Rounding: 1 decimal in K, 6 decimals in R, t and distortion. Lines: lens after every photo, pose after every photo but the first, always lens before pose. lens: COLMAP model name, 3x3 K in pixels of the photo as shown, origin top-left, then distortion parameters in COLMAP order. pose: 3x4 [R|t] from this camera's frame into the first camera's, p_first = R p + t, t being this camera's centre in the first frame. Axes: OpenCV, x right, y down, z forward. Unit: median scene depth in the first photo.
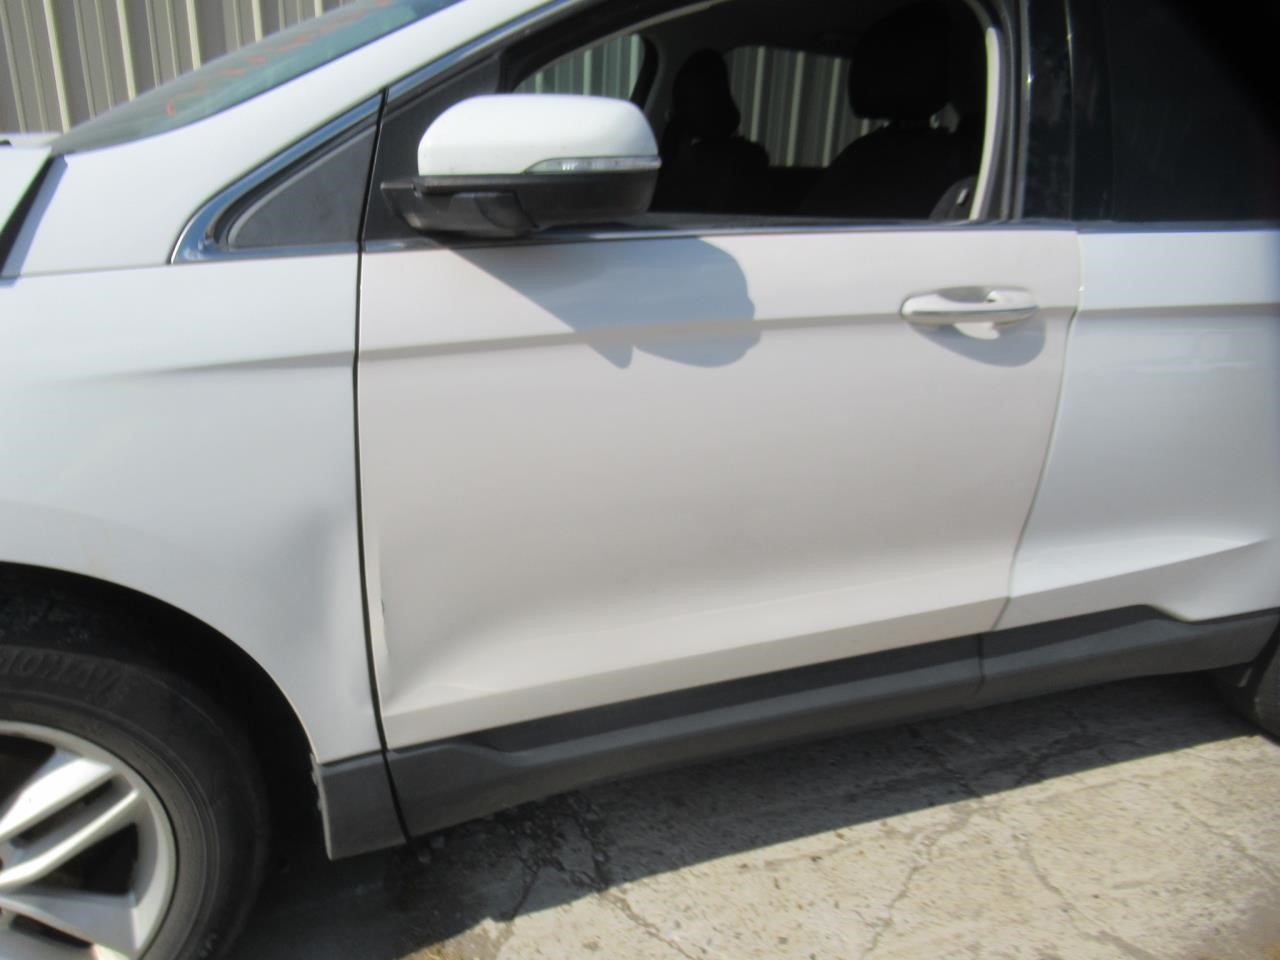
lens RADIAL K [[947.7, 0, 640.0], [0, 947.7, 480.0], [0, 0, 1]] dist [0.111723, 0.002627]
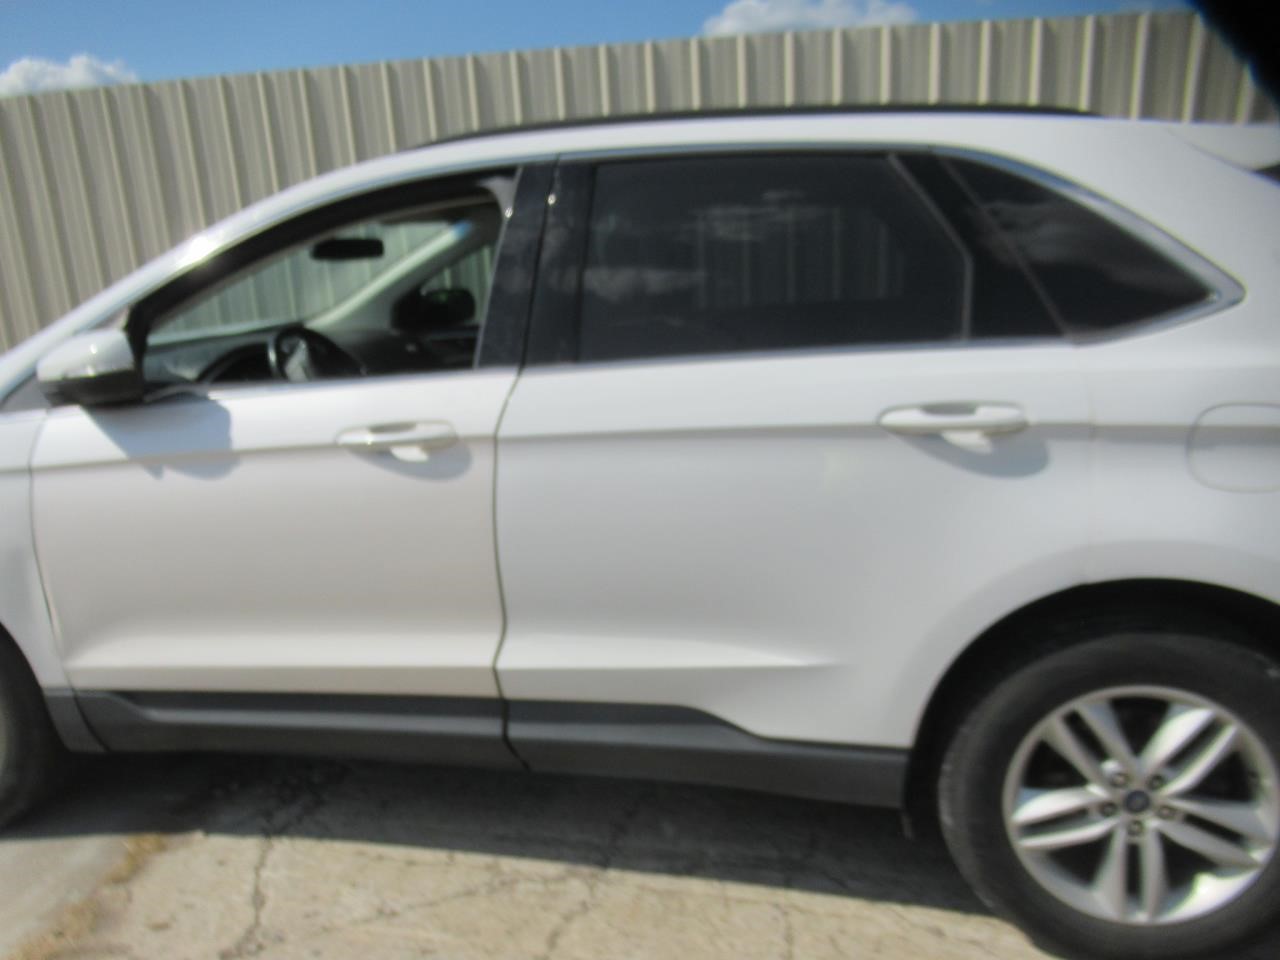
lens RADIAL K [[947.7, 0, 640.0], [0, 947.7, 480.0], [0, 0, 1]] dist [0.111723, 0.002627]
pose [[0.772540, 0.005699, -0.634940, 1.250382], [-0.083714, 0.992145, -0.092950, -0.017373], [0.629423, 0.124961, 0.766949, 0.148747]]
